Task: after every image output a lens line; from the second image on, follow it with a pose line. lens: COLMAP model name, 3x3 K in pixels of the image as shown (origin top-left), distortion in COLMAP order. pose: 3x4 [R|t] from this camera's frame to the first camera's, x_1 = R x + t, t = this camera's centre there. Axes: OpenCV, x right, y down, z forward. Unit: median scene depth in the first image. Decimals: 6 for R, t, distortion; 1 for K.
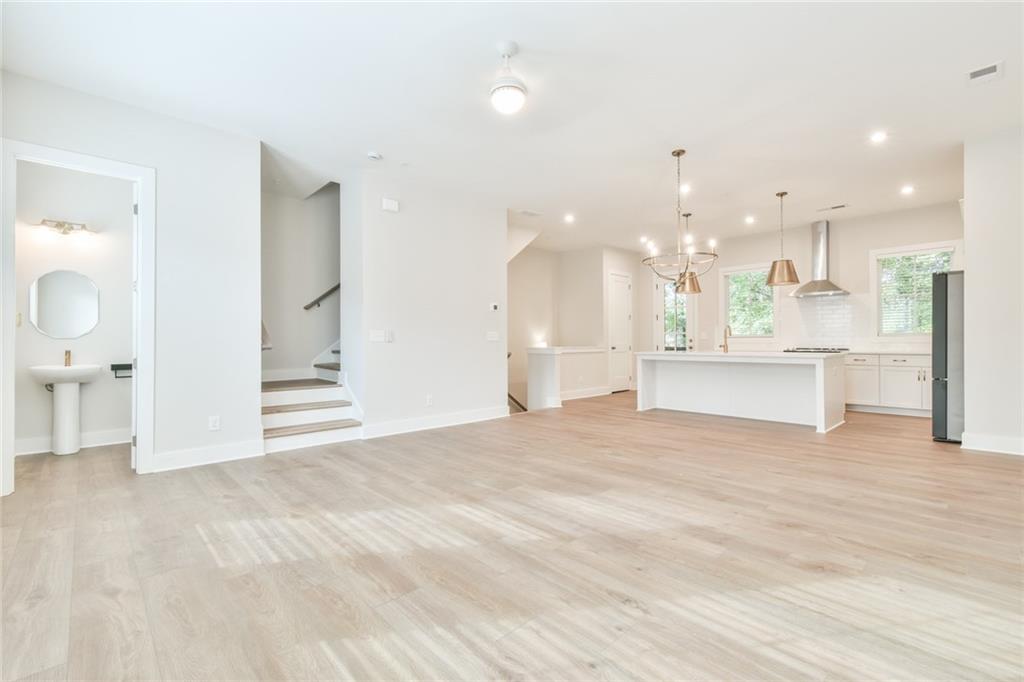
lens RADIAL K [[455.0, 0, 510.6], [0, 455.0, 340.0], [0, 0, 1]] dist [0.003839, 0.000503]
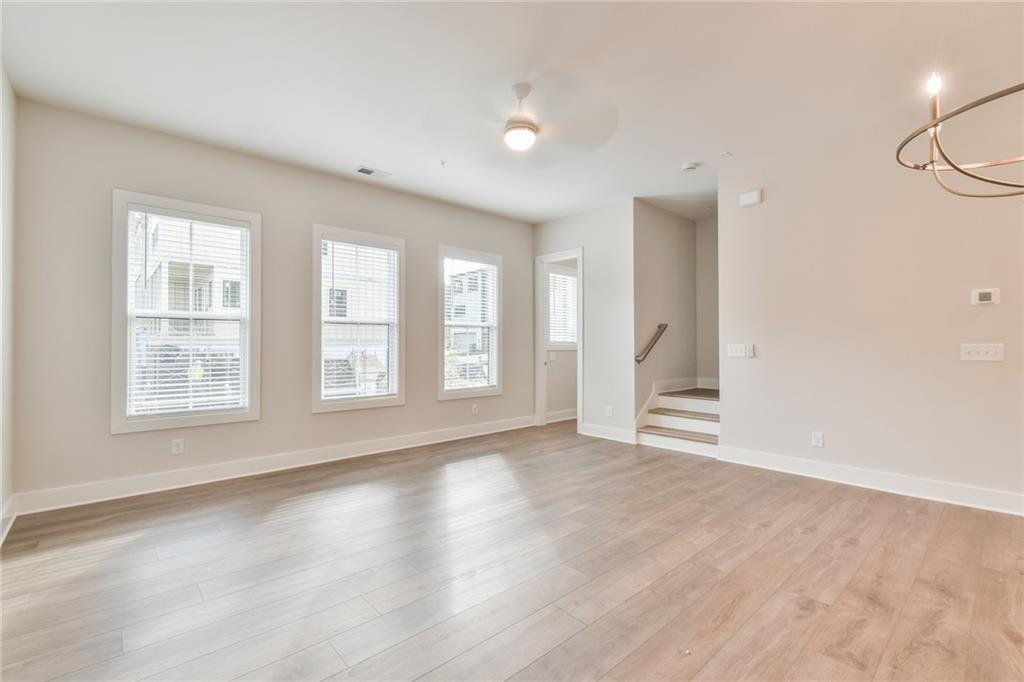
lens RADIAL K [[448.7, 0, 512.0], [0, 448.7, 341.0], [0, 0, 1]] dist [-0.000070, -0.000023]
pose [[-0.017818, -0.001626, -0.999840, 0.709016], [0.004068, 0.999990, -0.001698, -0.033162], [0.999833, -0.004098, -0.017811, 0.675959]]
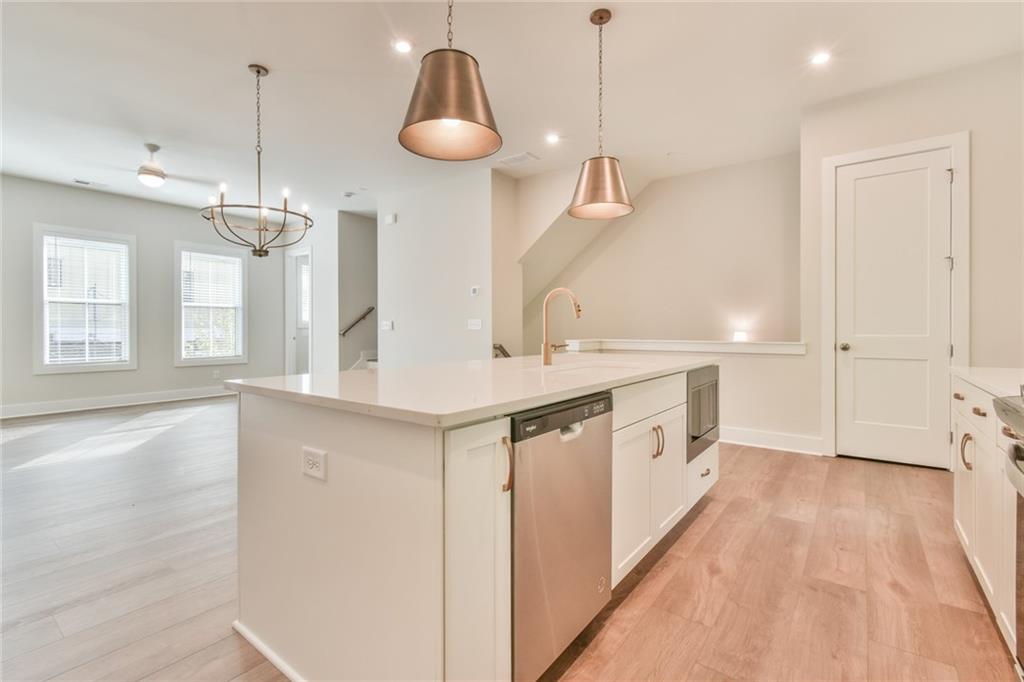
lens RADIAL K [[455.0, 0, 510.6], [0, 455.0, 340.0], [0, 0, 1]] dist [0.003839, 0.000503]
pose [[0.168499, 0.025936, -0.985361, 1.219358], [0.002470, 0.999640, 0.026734, -0.001846], [0.985699, -0.006938, 0.168374, 1.333502]]
